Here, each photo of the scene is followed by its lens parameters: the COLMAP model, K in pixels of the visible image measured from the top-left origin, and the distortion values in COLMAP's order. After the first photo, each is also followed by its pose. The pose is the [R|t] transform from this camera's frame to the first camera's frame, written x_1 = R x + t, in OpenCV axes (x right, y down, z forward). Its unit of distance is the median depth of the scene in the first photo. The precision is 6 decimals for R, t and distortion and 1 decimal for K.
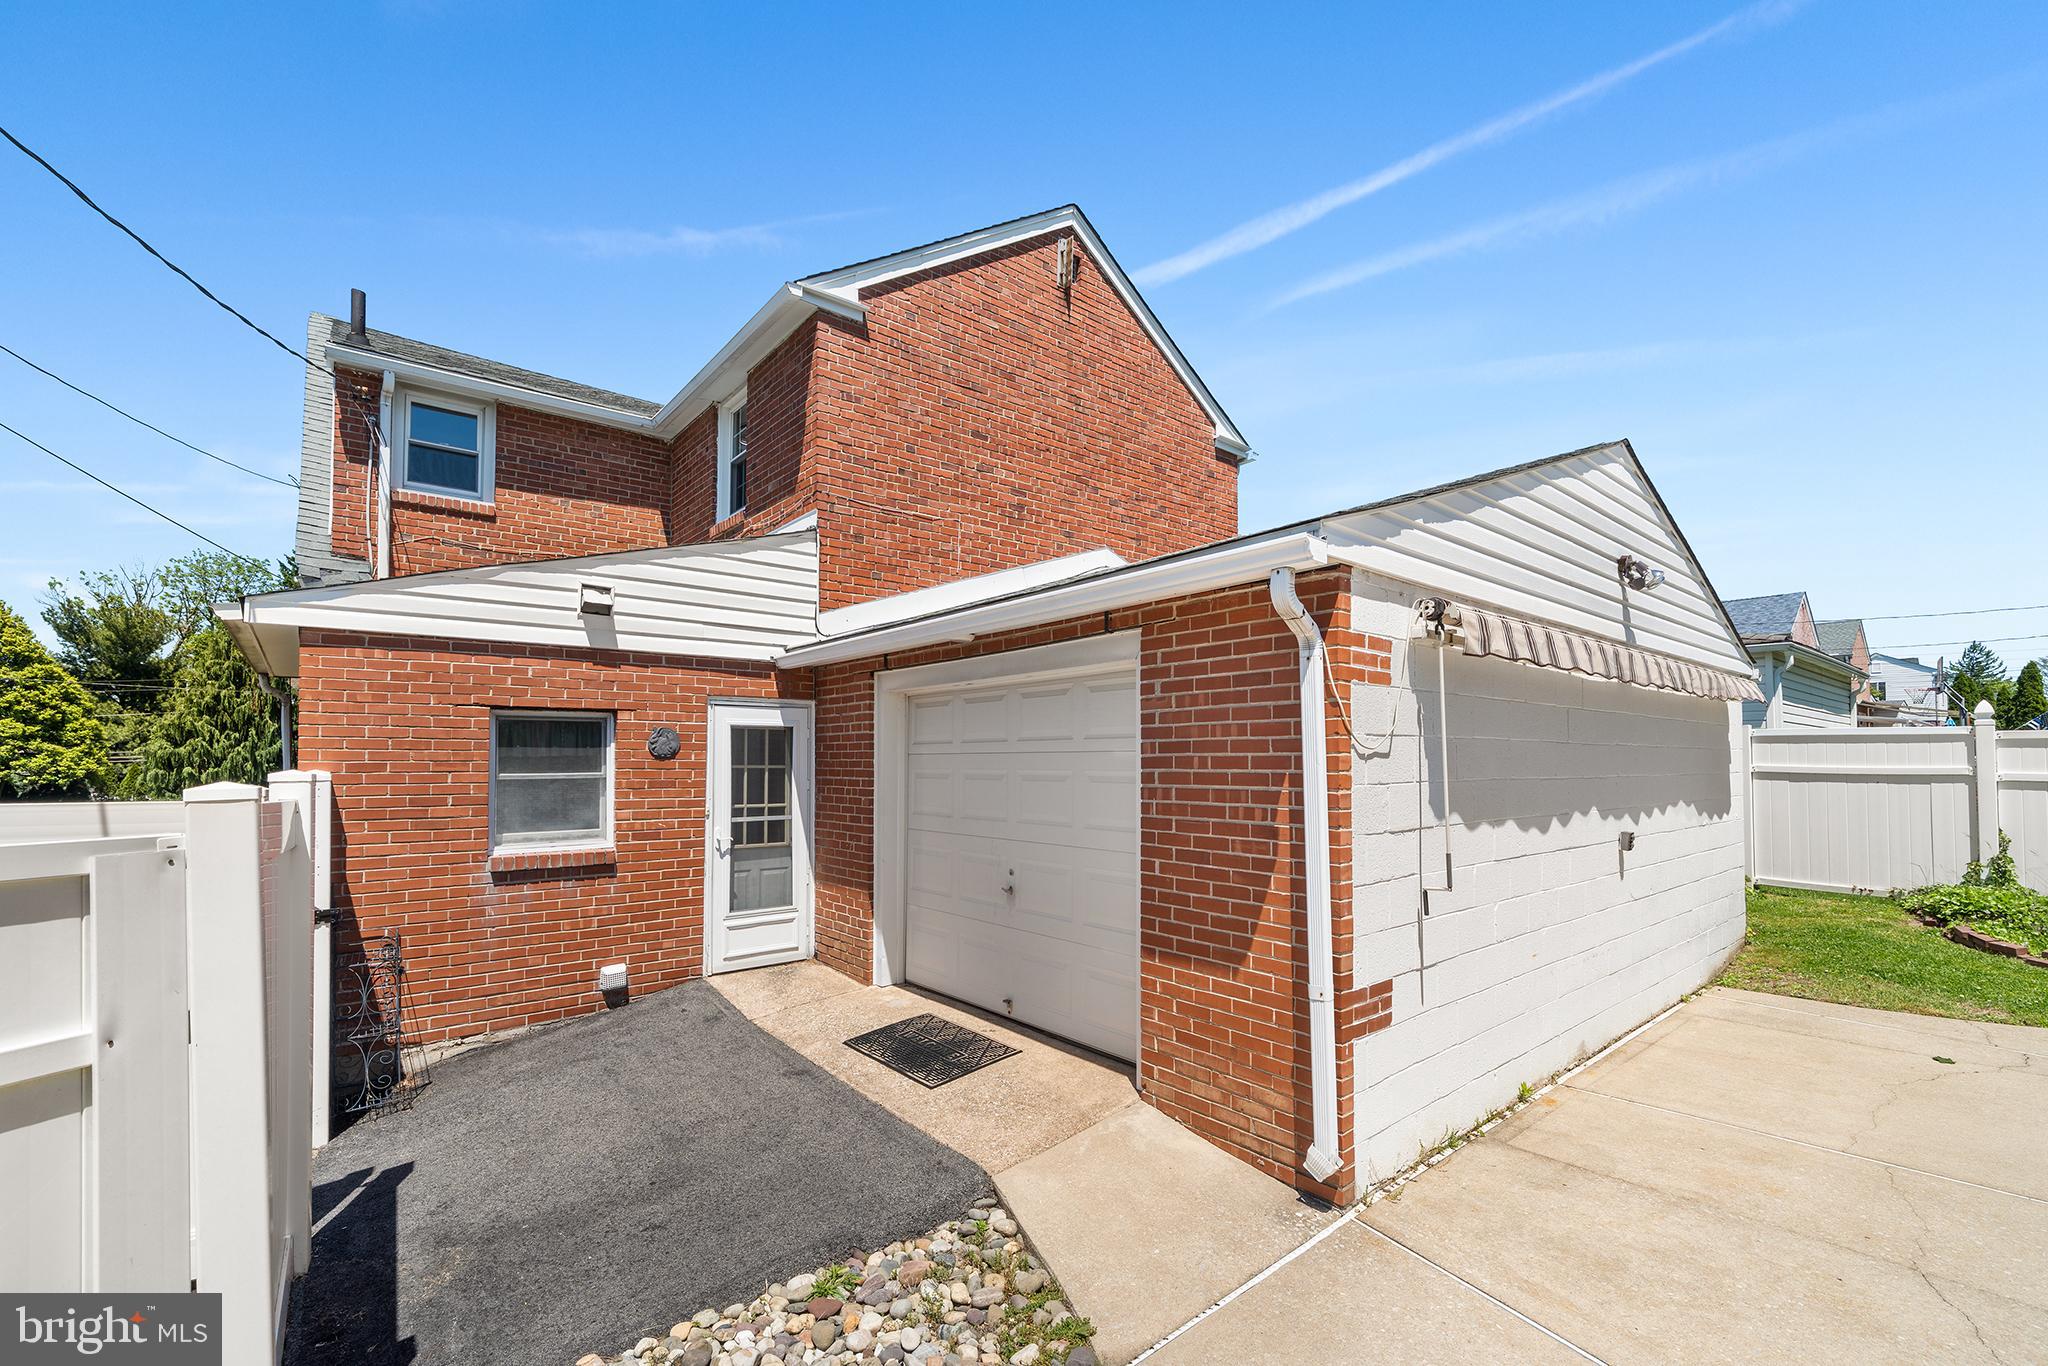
lens RADIAL K [[850.7, 0, 1021.3], [0, 850.7, 753.6], [0, 0, 1]] dist [0.000952, 0.000021]
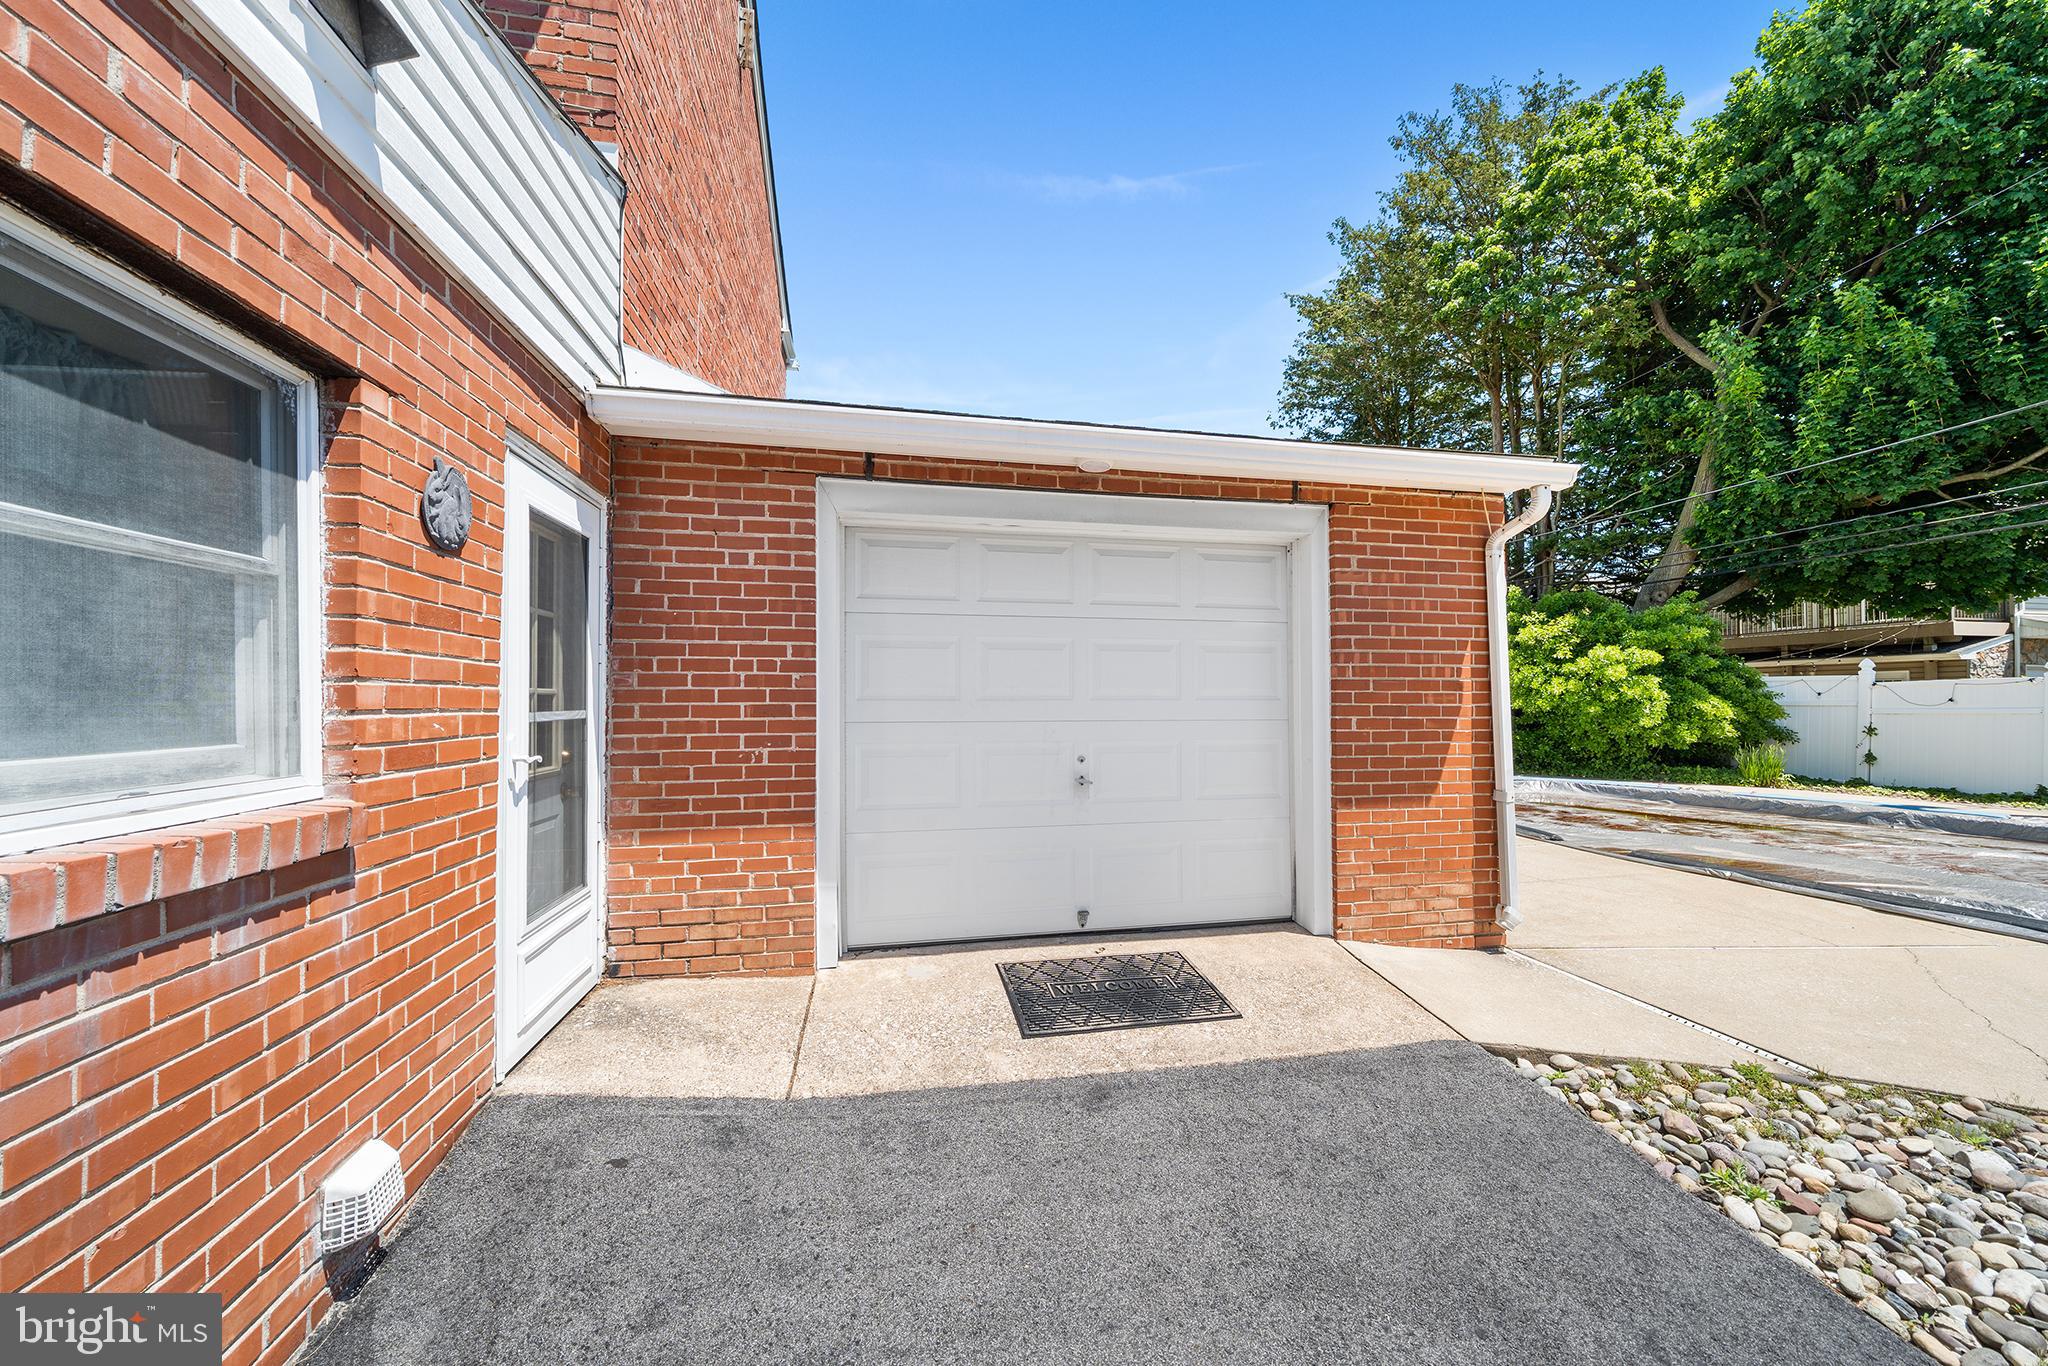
lens RADIAL K [[712.0, 0, 1022.8], [0, 712.0, 693.4], [0, 0, 1]] dist [-0.002094, -0.000027]
pose [[0.476349, 0.008310, 0.879217, -0.861843], [-0.010402, 0.999939, -0.003815, 0.101330], [-0.879195, -0.007329, 0.476406, 0.935912]]
